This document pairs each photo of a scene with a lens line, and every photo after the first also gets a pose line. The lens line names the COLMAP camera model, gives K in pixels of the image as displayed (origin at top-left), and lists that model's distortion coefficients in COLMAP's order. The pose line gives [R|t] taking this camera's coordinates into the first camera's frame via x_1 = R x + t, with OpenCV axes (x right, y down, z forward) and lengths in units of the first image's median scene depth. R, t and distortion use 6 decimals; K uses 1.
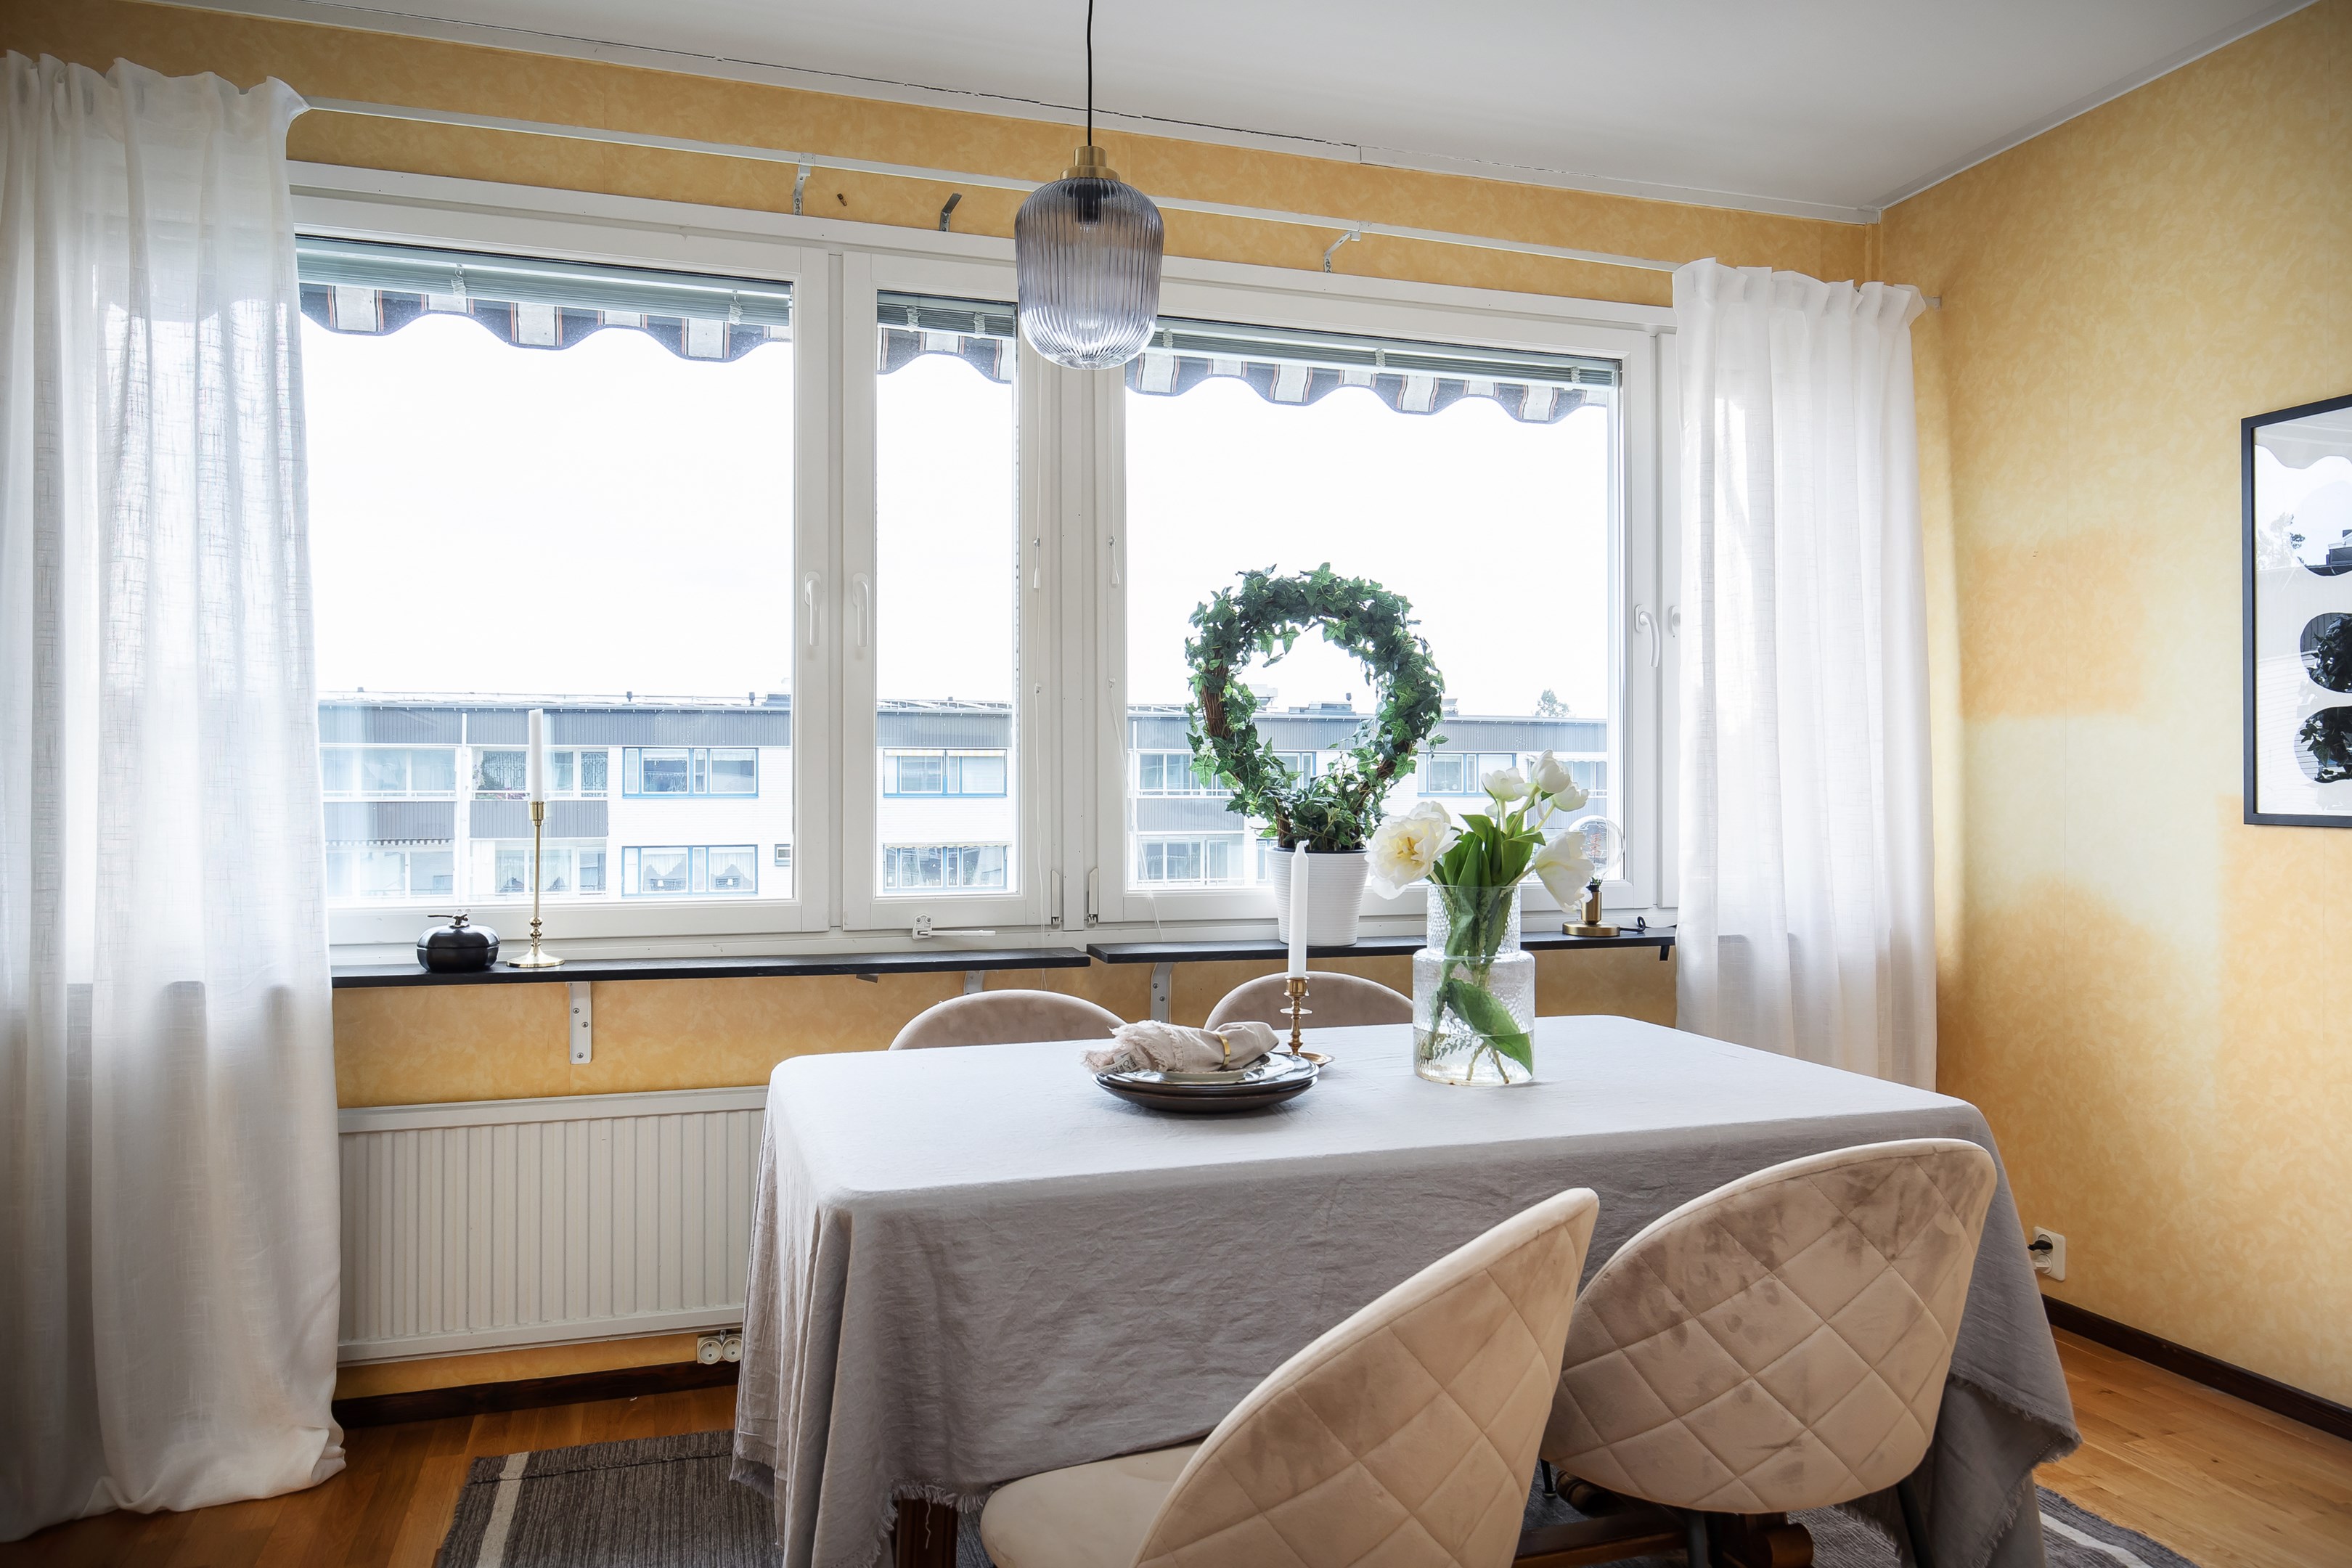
lens RADIAL K [[1595.4, 0, 1186.2], [0, 1595.4, 783.0], [0, 0, 1]] dist [0.002396, 0.000555]
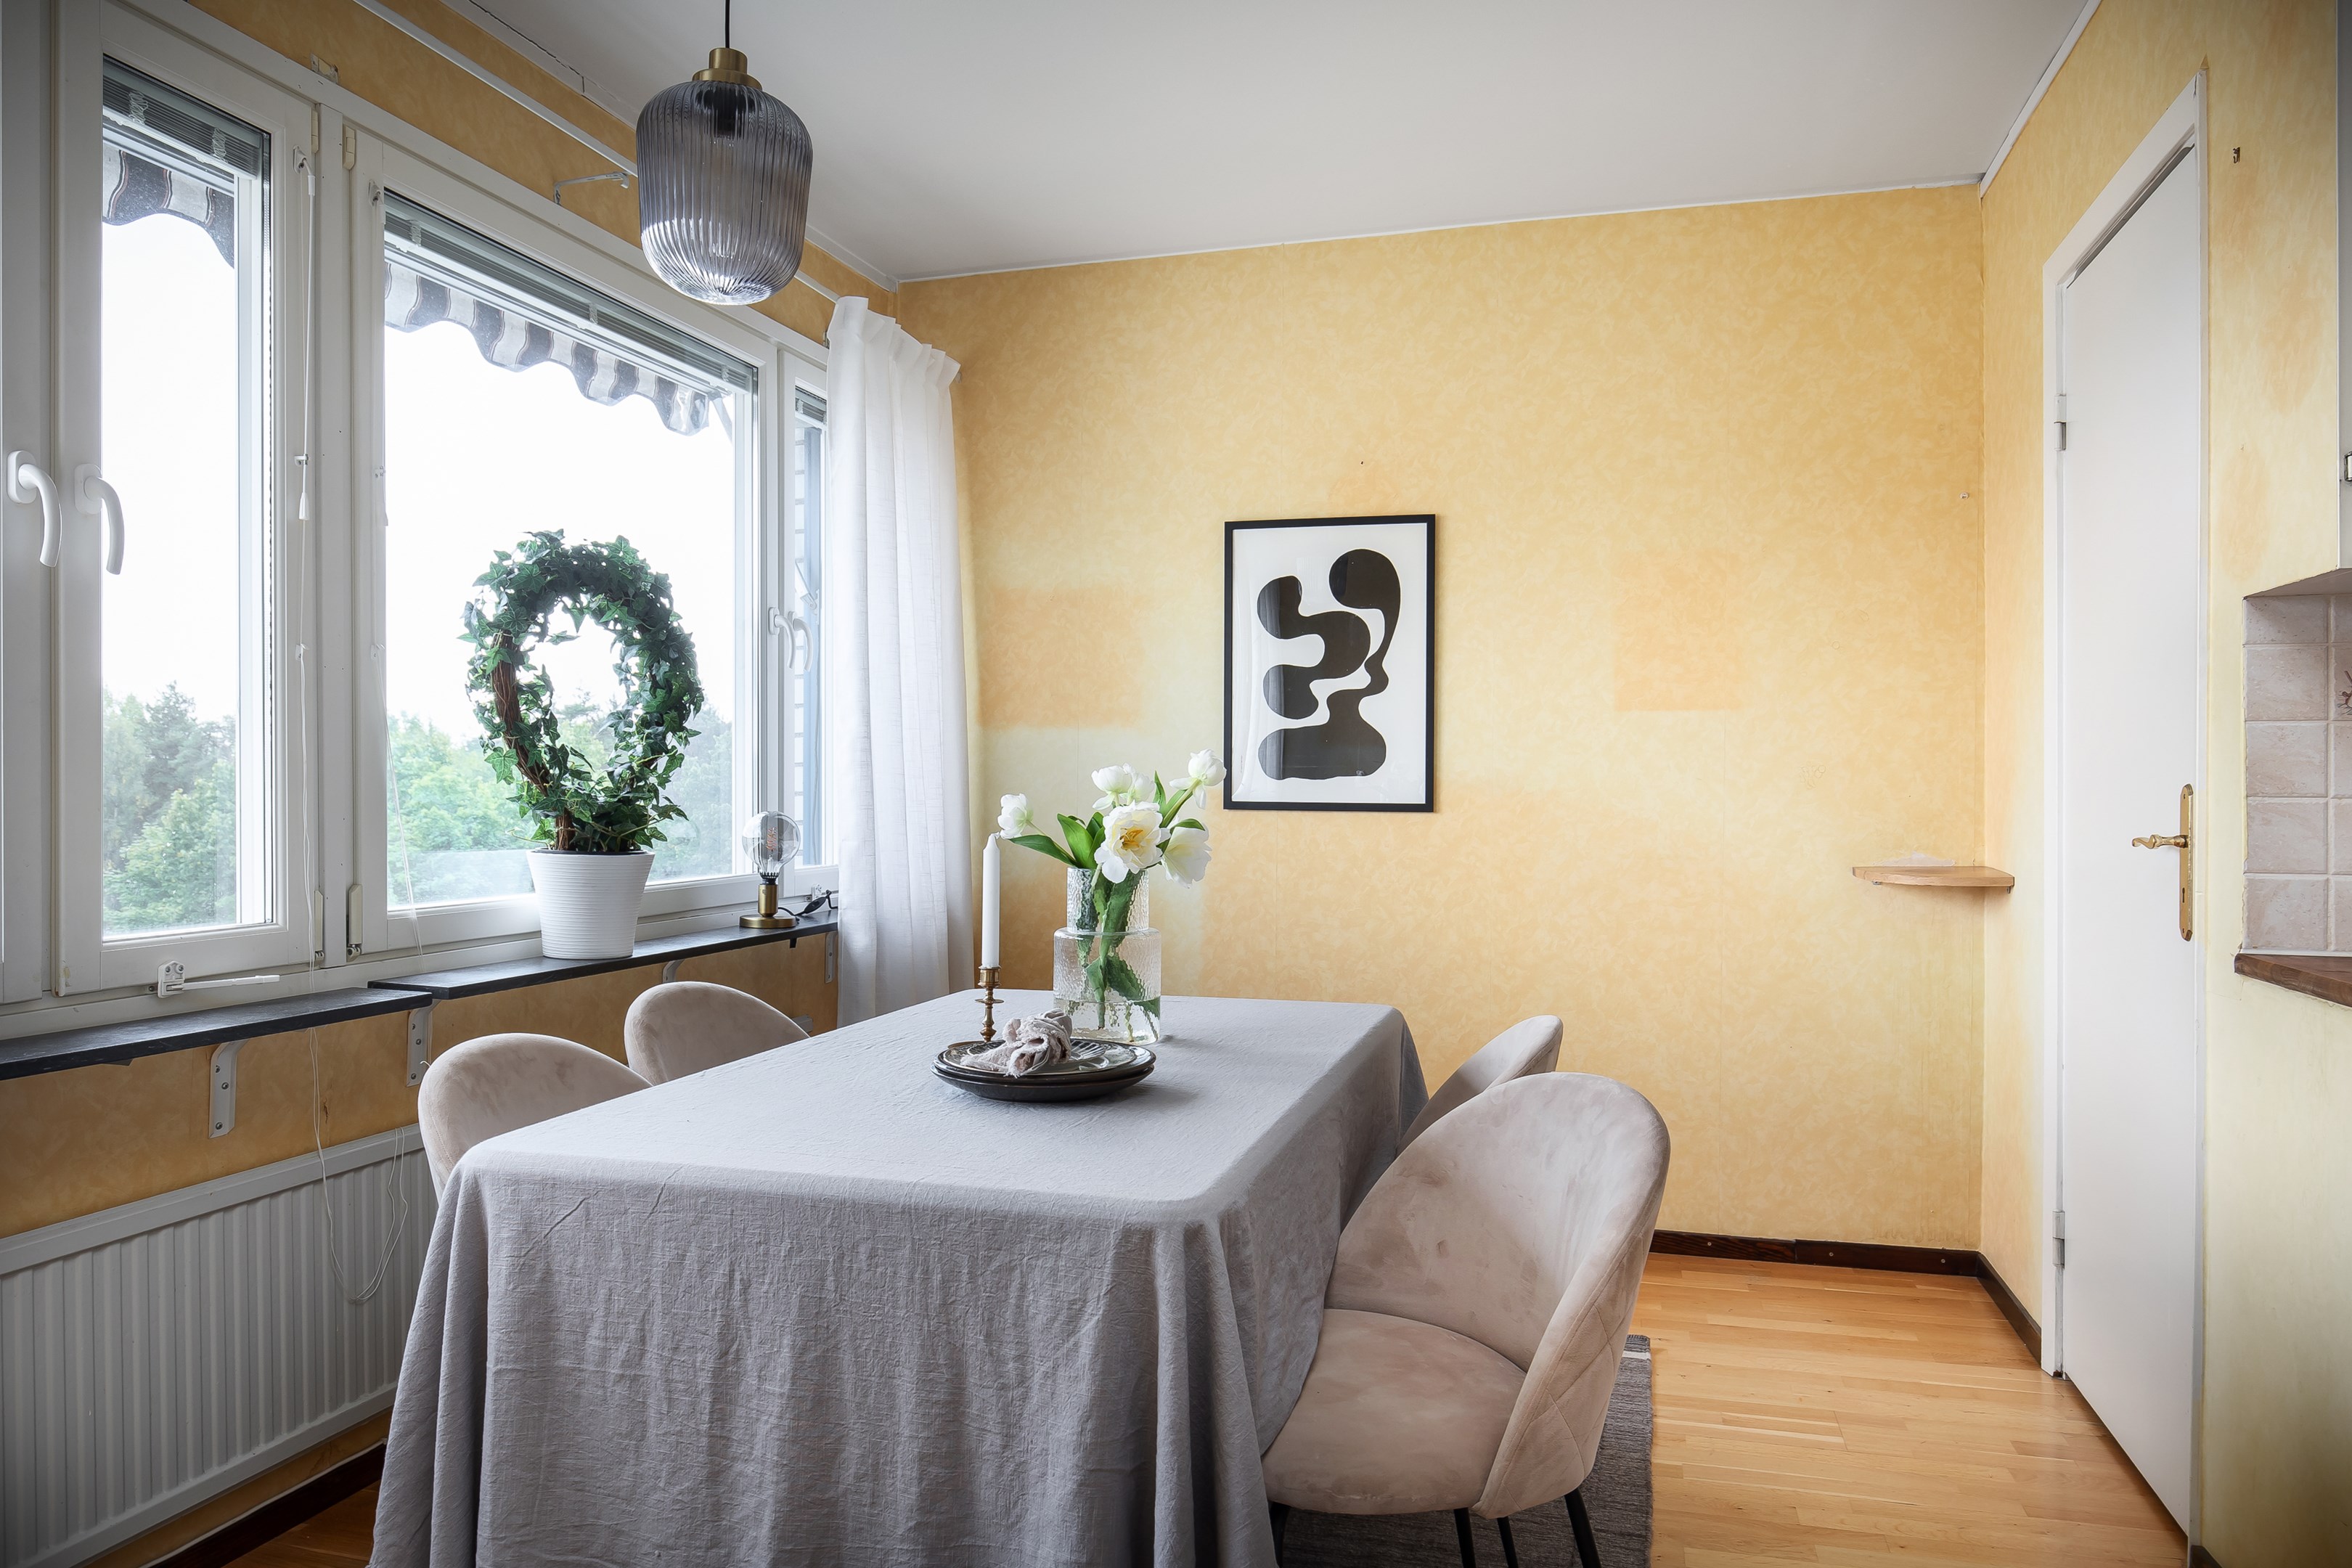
lens RADIAL K [[1595.4, 0, 1186.2], [0, 1595.4, 783.0], [0, 0, 1]] dist [0.002396, 0.000555]
pose [[0.556992, 0.000564, 0.830518, -0.477668], [-0.000784, 1.000000, -0.000154, 0.002682], [-0.830518, -0.000565, 0.556992, 0.220399]]
